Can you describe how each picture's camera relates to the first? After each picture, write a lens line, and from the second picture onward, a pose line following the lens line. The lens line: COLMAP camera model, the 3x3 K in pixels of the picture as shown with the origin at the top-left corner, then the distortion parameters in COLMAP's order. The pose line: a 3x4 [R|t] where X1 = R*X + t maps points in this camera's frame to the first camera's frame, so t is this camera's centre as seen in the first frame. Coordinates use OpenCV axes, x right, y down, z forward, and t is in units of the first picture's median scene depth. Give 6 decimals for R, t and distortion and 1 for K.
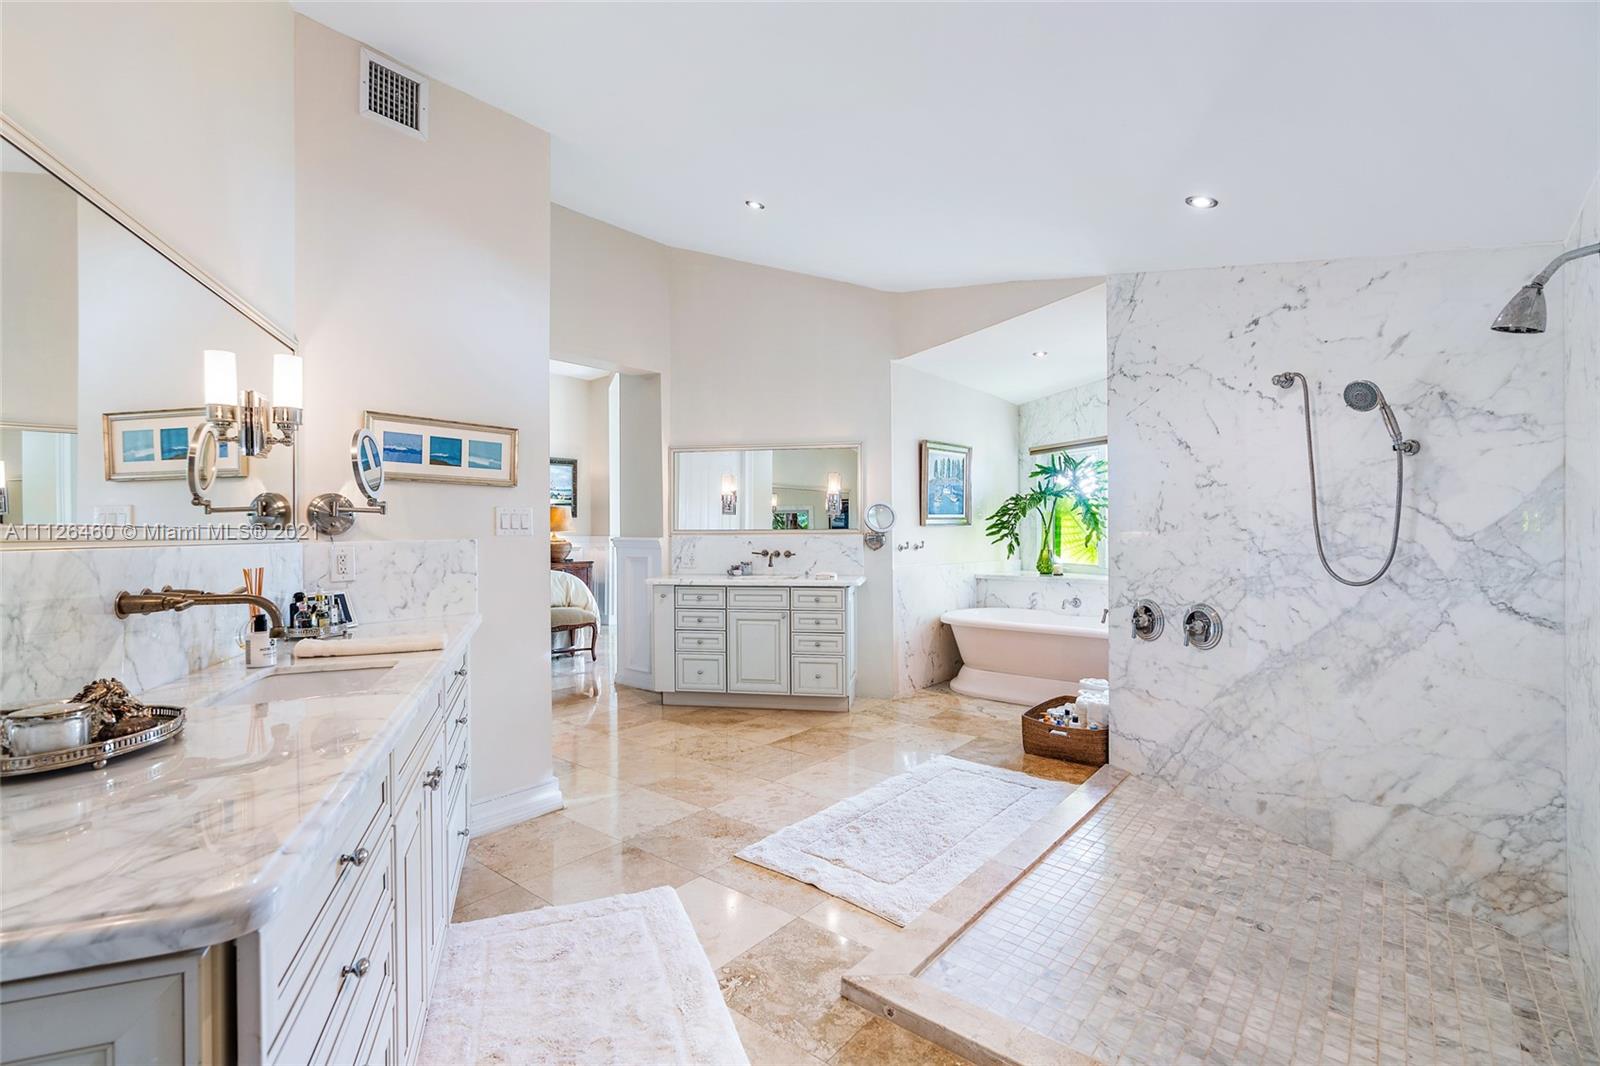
lens RADIAL K [[738.5, 0, 795.8], [0, 738.5, 533.9], [0, 0, 1]] dist [-0.006266, -0.000240]
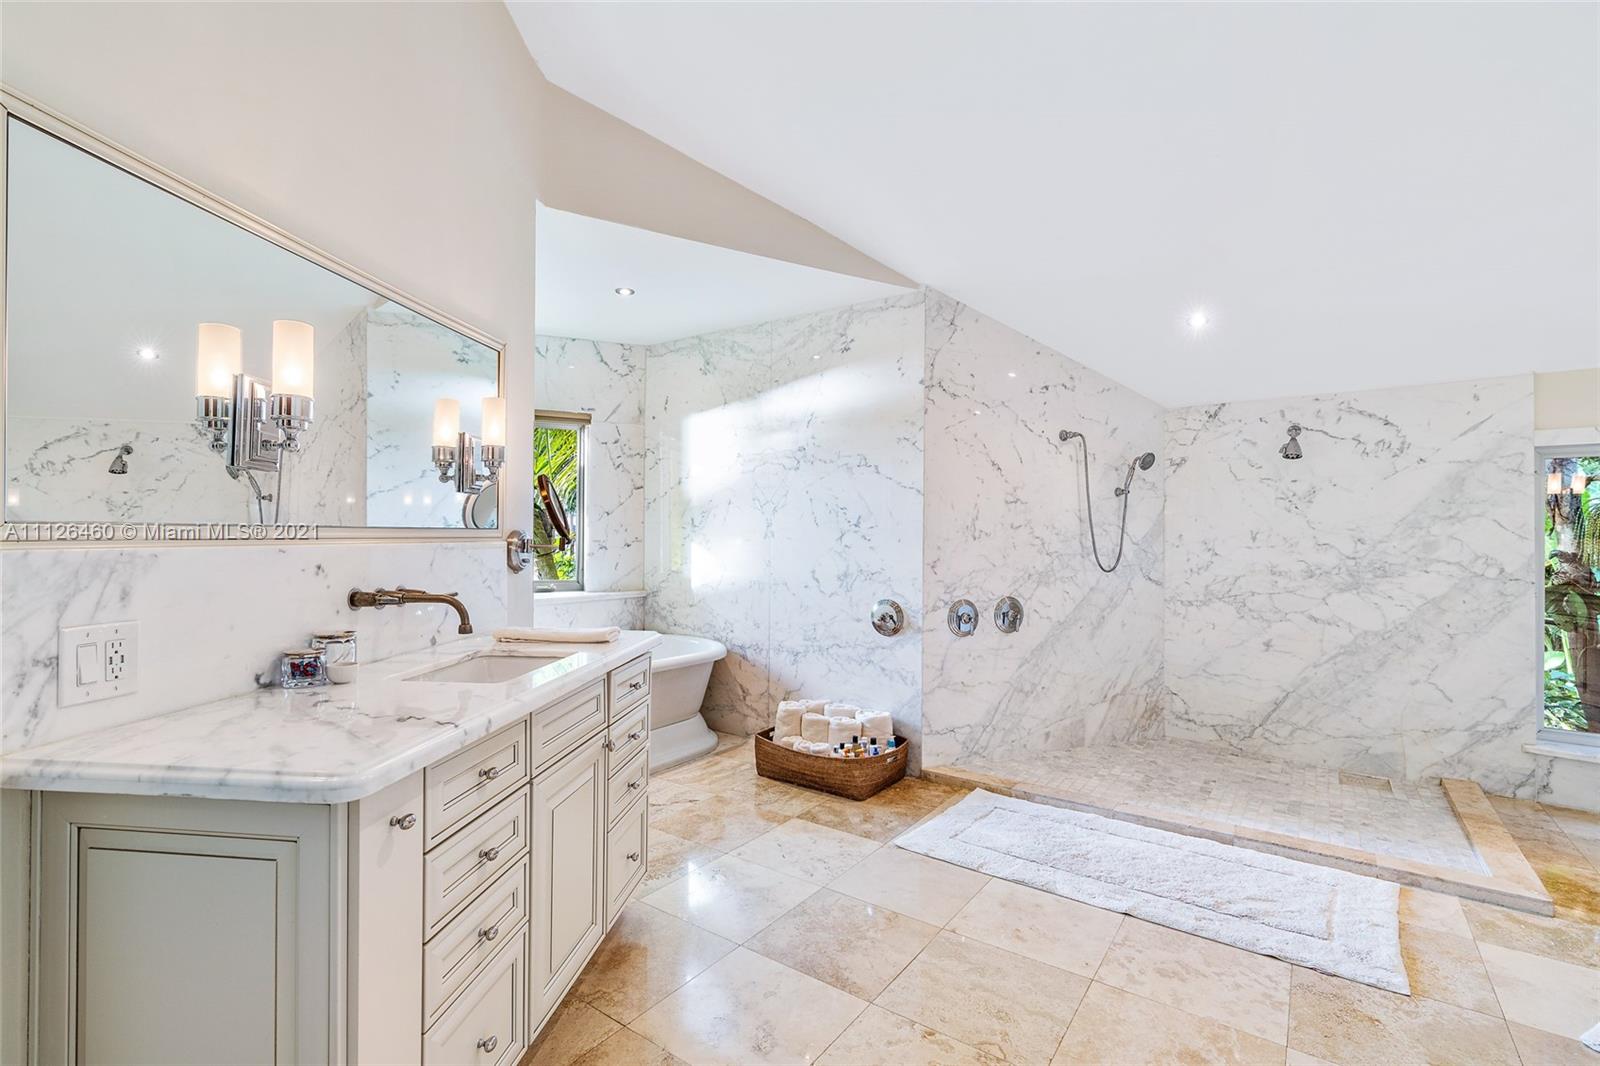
lens RADIAL K [[738.5, 0, 793.4], [0, 738.5, 529.5], [0, 0, 1]] dist [-0.006266, -0.000240]
pose [[-0.083650, 0.011146, 0.996433, -0.699715], [-0.004847, 0.999921, -0.011592, -0.002469], [-0.996483, -0.005799, -0.083589, 1.548181]]
